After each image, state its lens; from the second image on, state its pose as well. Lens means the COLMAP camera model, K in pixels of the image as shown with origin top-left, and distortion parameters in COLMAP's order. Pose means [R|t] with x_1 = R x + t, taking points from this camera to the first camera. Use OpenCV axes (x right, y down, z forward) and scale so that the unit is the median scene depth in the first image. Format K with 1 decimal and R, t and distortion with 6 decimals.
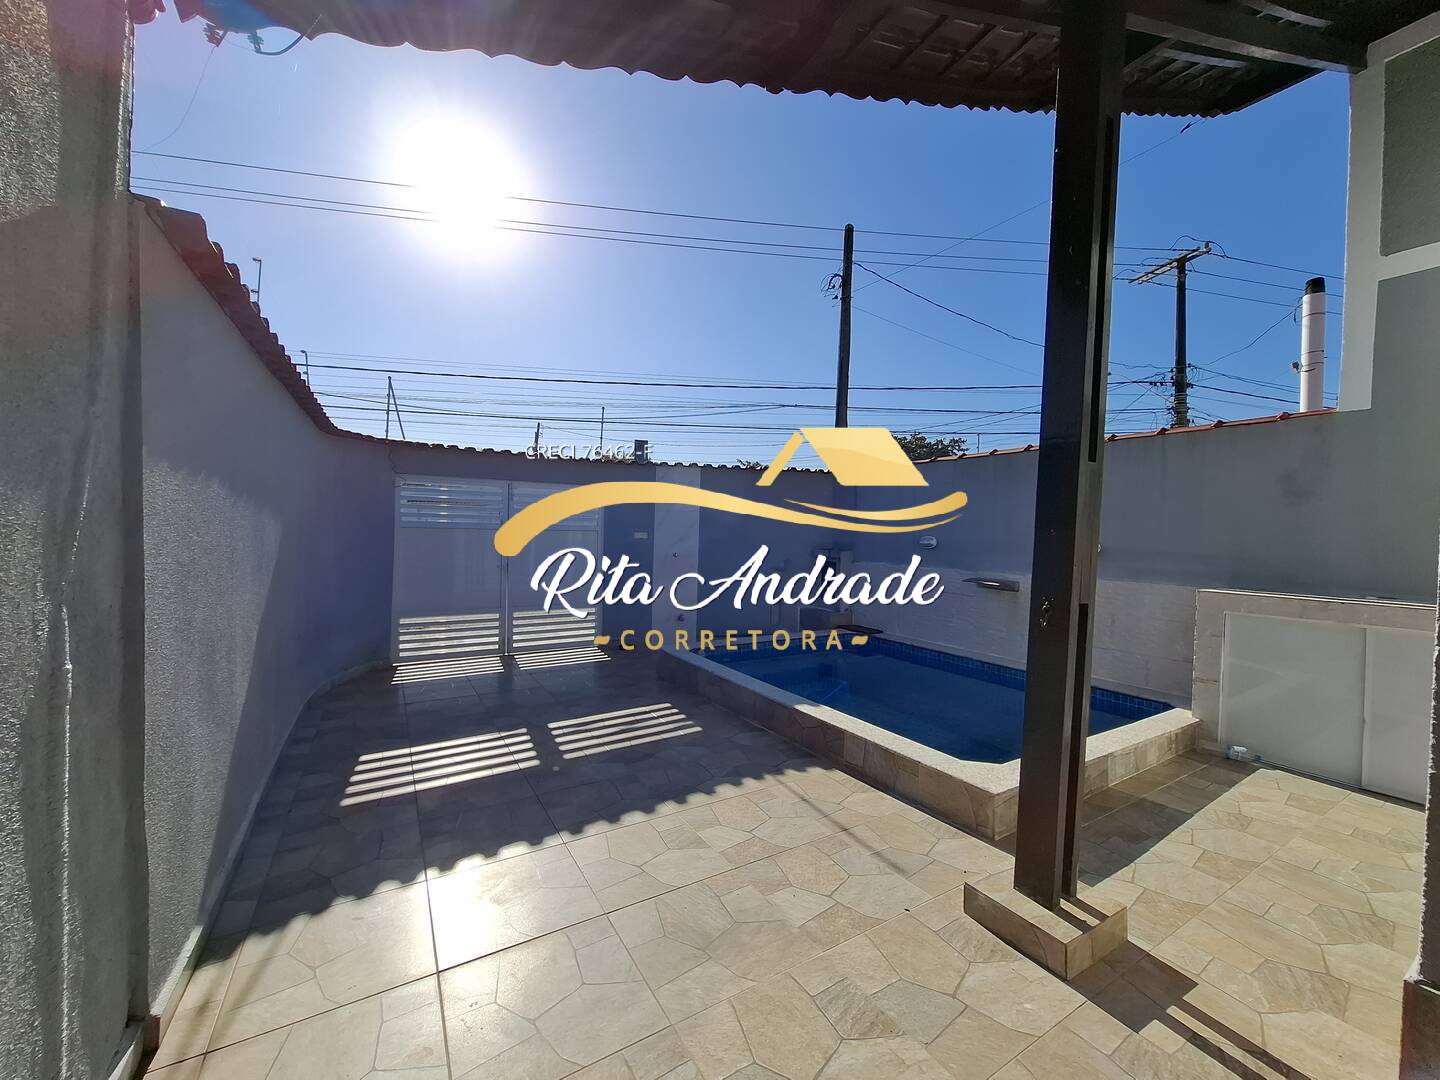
lens RADIAL K [[569.0, 0, 720.0], [0, 569.0, 540.0], [0, 0, 1]] dist [0.001520, 0.000025]
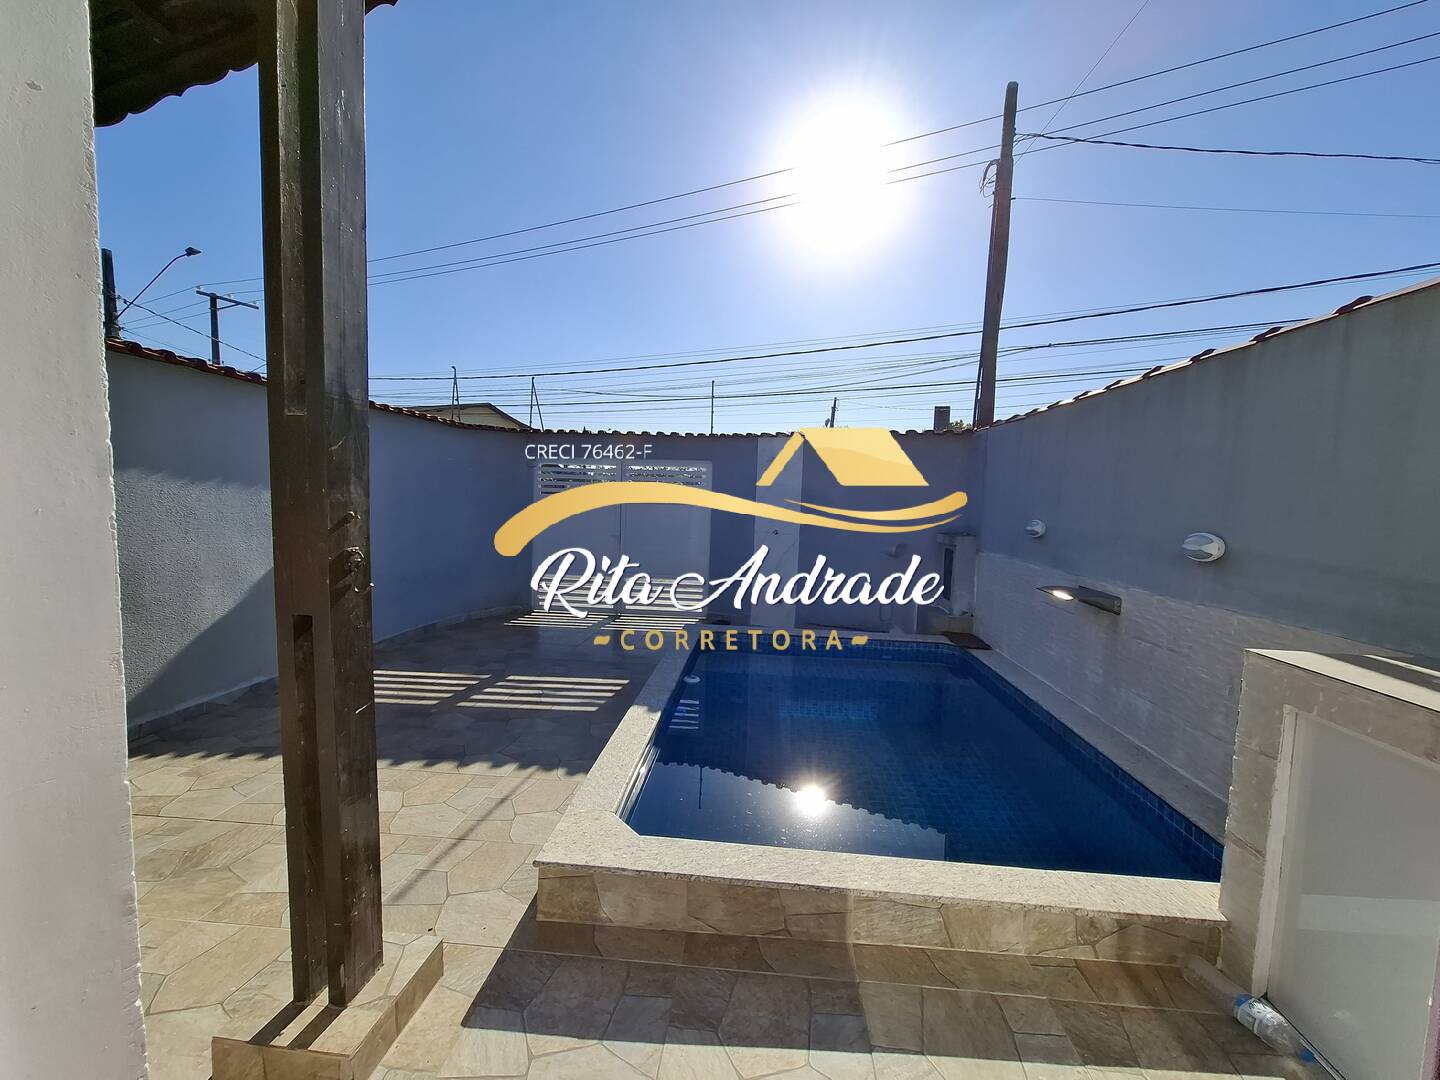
lens RADIAL K [[569.0, 0, 720.0], [0, 569.0, 540.0], [0, 0, 1]] dist [0.001520, 0.000025]
pose [[0.807493, 0.048039, -0.587917, 0.748458], [-0.020129, 0.998342, 0.053928, -0.017885], [0.589533, -0.031712, 0.807121, 0.368833]]
